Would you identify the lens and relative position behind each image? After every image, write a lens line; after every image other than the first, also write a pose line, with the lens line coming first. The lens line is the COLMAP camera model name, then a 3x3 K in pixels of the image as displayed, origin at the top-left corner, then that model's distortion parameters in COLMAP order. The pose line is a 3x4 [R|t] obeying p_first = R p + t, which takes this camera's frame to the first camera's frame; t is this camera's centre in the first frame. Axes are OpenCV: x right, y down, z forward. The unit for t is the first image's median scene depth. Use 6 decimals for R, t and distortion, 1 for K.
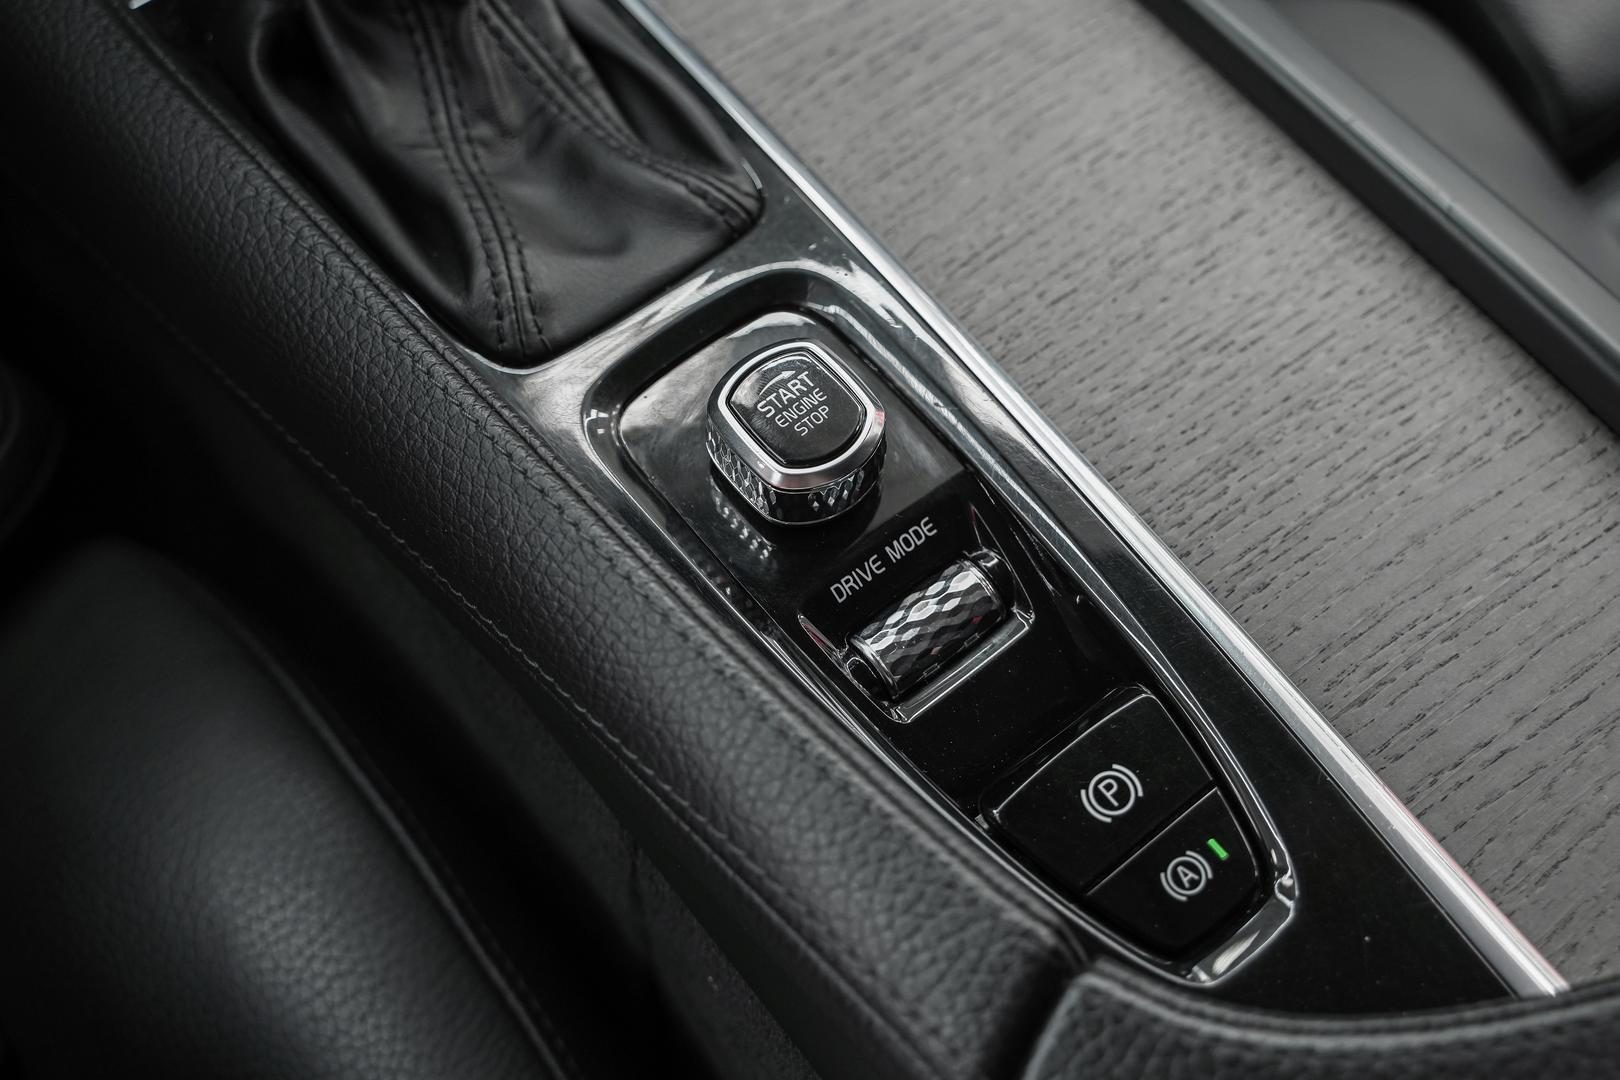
lens RADIAL K [[1813.6, 0, 810.0], [0, 1813.6, 540.0], [0, 0, 1]] dist [-0.001609, -0.019142]
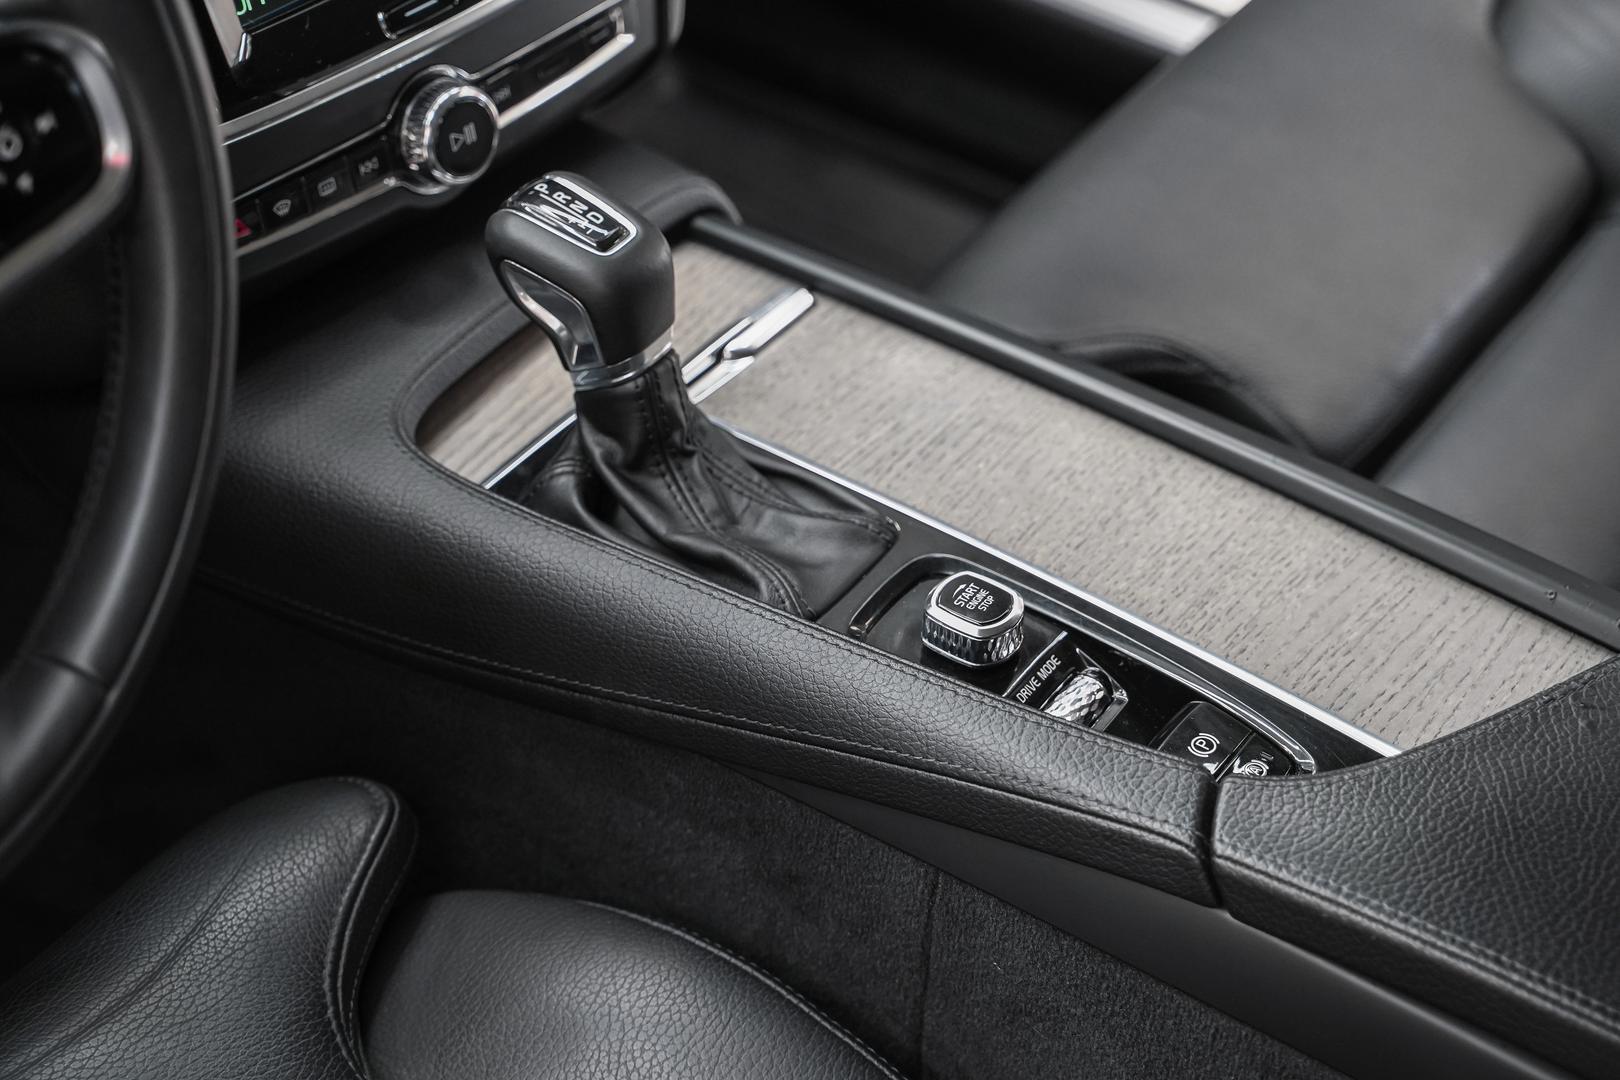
lens RADIAL K [[2979.7, 0, 810.0], [0, 2979.7, 540.0], [0, 0, 1]] dist [-0.003436, -0.014743]
pose [[0.957054, -0.177357, 0.229331, -0.760750], [0.249327, 0.907176, -0.338921, 0.763544], [-0.147934, 0.381544, 0.912436, -1.552349]]
